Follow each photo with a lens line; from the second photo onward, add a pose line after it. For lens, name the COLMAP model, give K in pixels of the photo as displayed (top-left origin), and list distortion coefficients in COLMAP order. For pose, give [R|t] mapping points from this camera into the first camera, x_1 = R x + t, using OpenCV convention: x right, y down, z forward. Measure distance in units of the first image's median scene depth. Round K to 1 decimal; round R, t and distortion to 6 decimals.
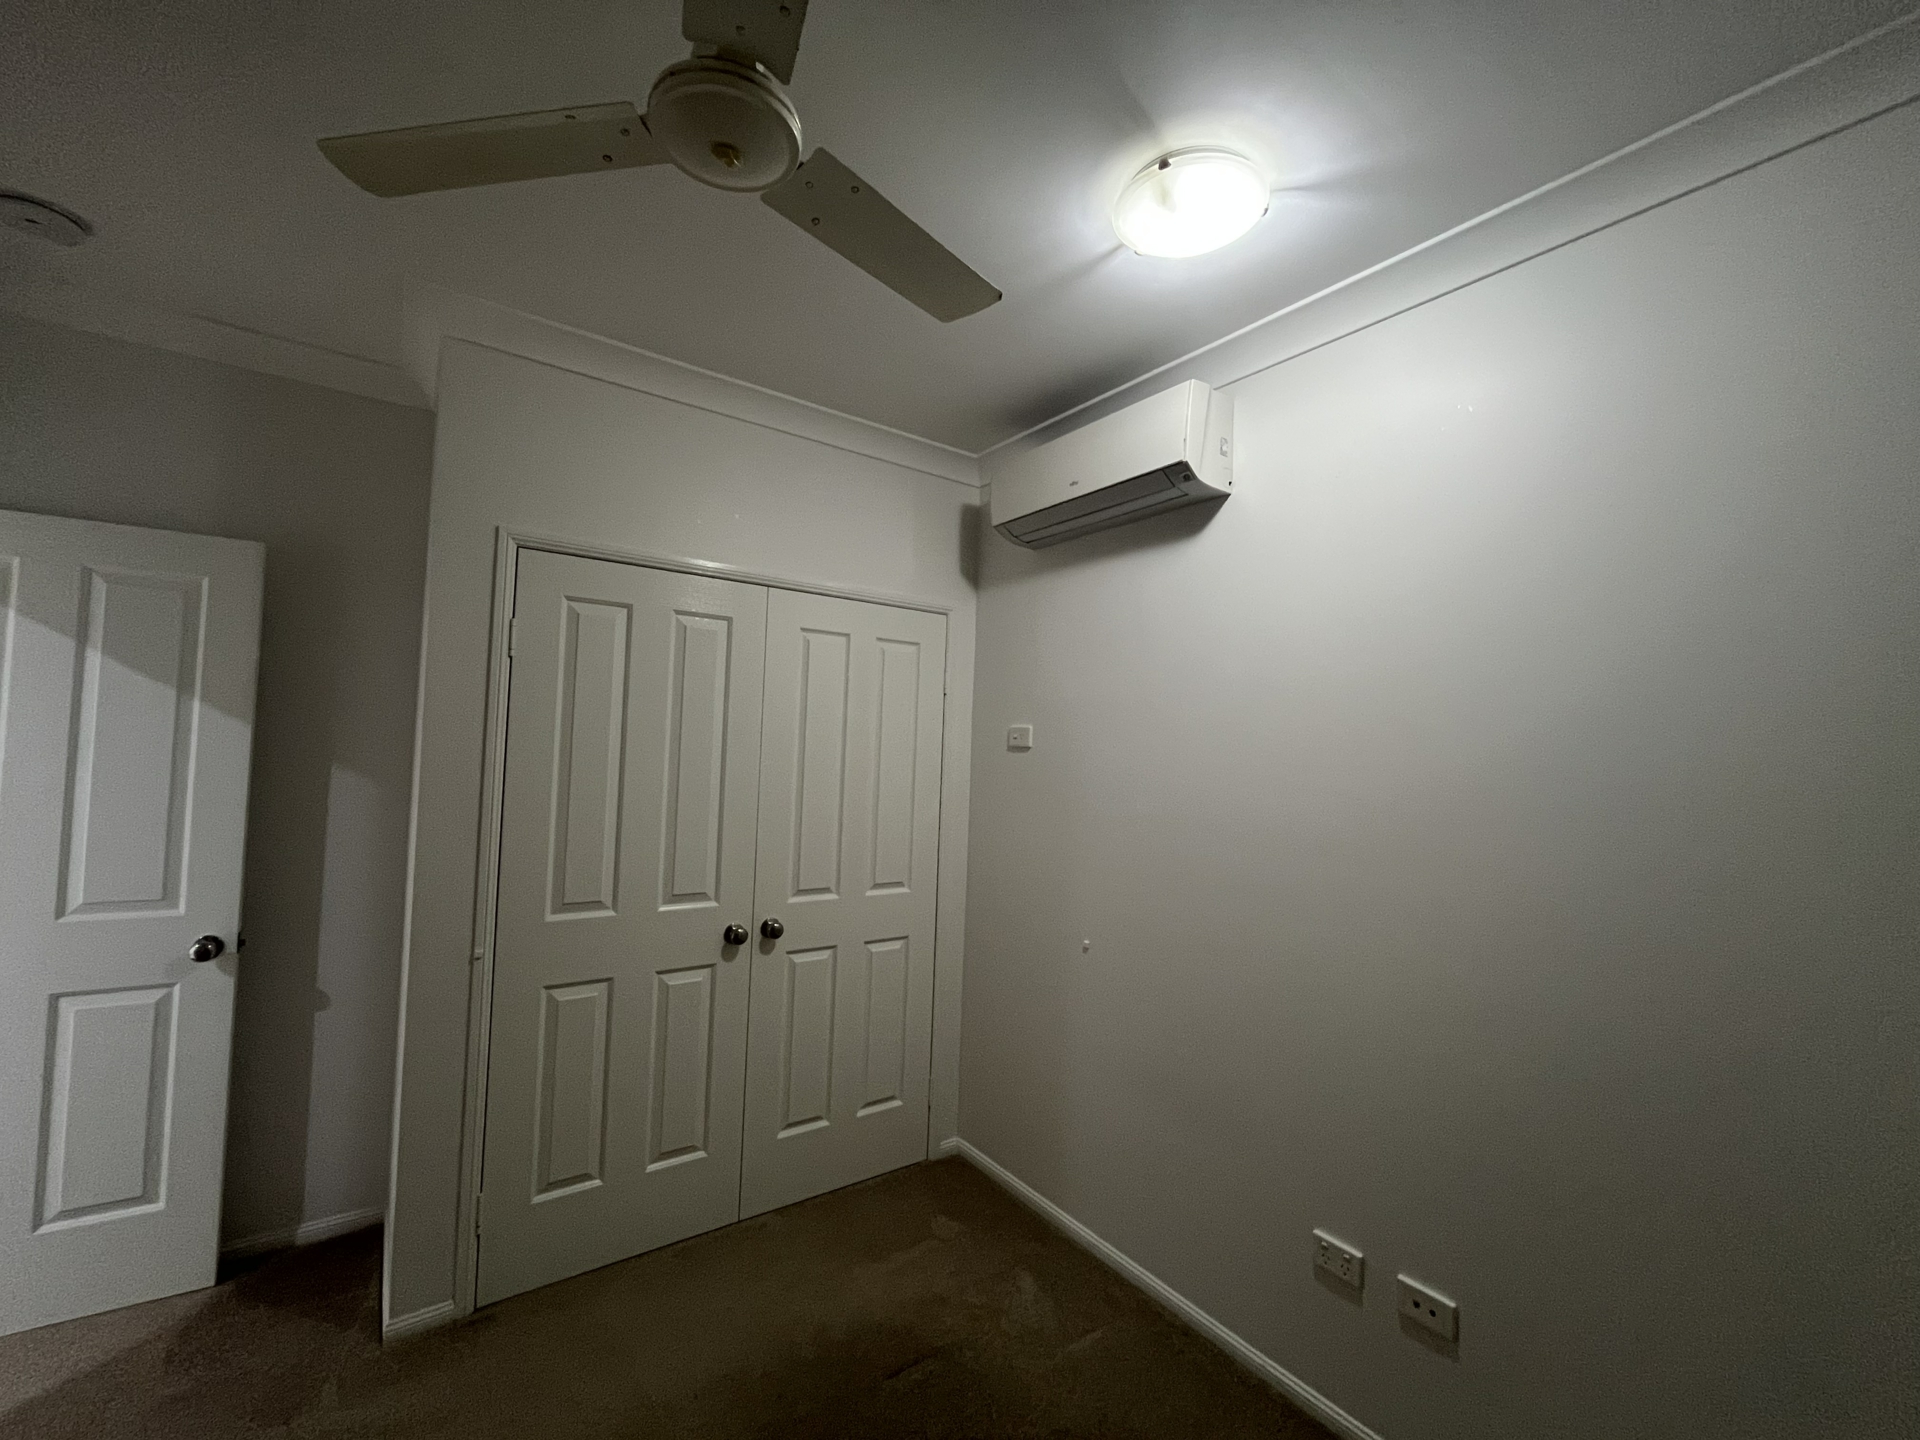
lens RADIAL K [[786.2, 0, 961.2], [0, 786.2, 725.5], [0, 0, 1]] dist [0.000211, -0.000516]
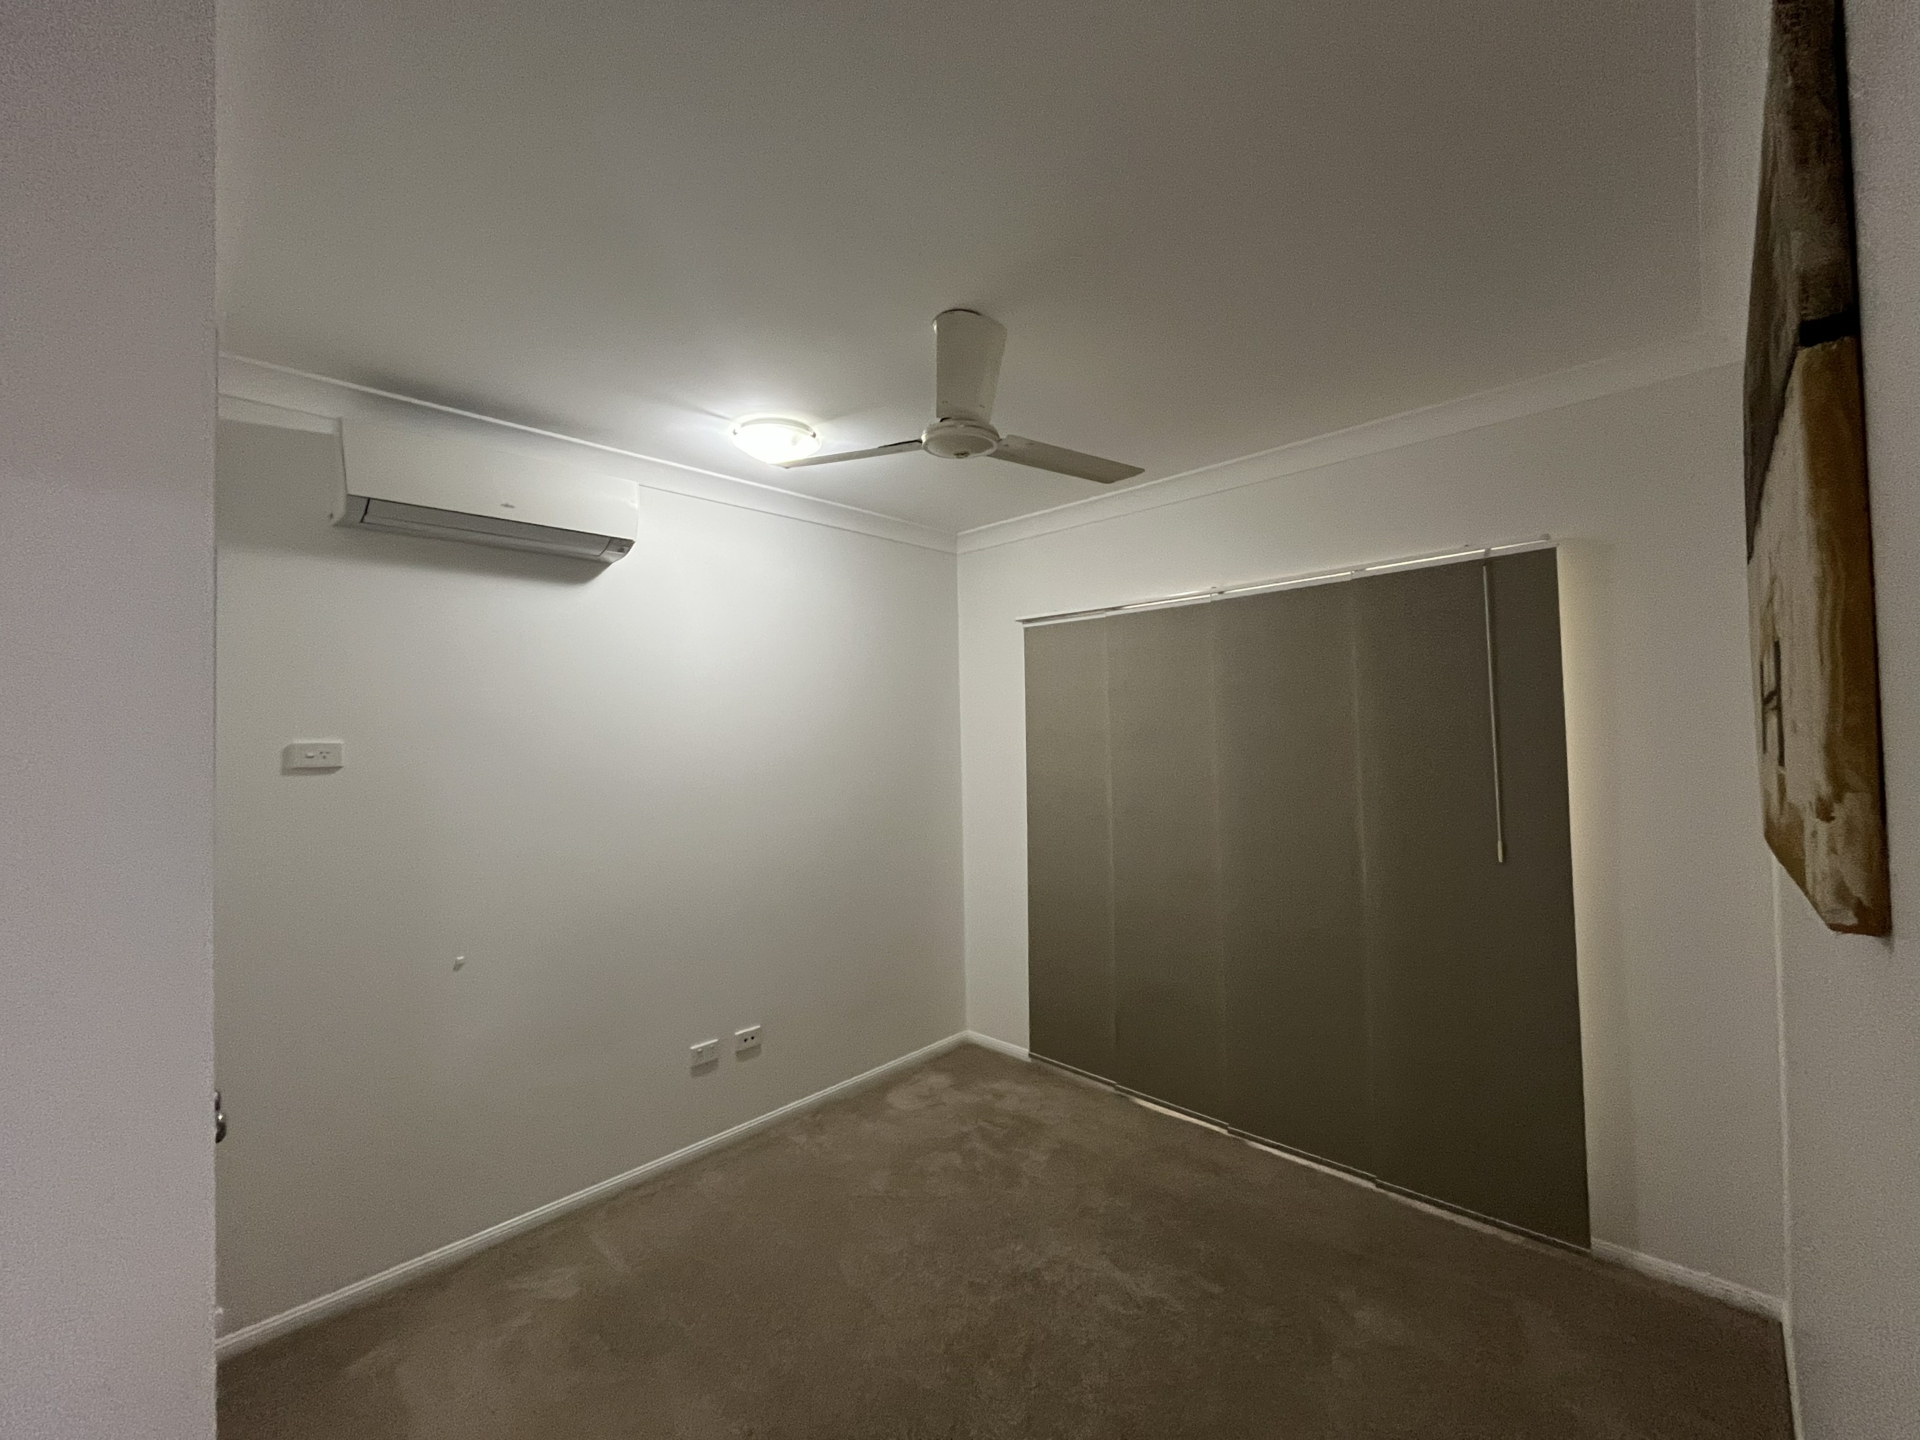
lens RADIAL K [[786.2, 0, 953.2], [0, 786.2, 713.7], [0, 0, 1]] dist [0.000211, -0.000516]
pose [[-0.178760, -0.011878, 0.983821, -0.835360], [-0.035518, 0.999353, 0.005612, -0.055154], [-0.983251, -0.033940, -0.179066, 0.521016]]
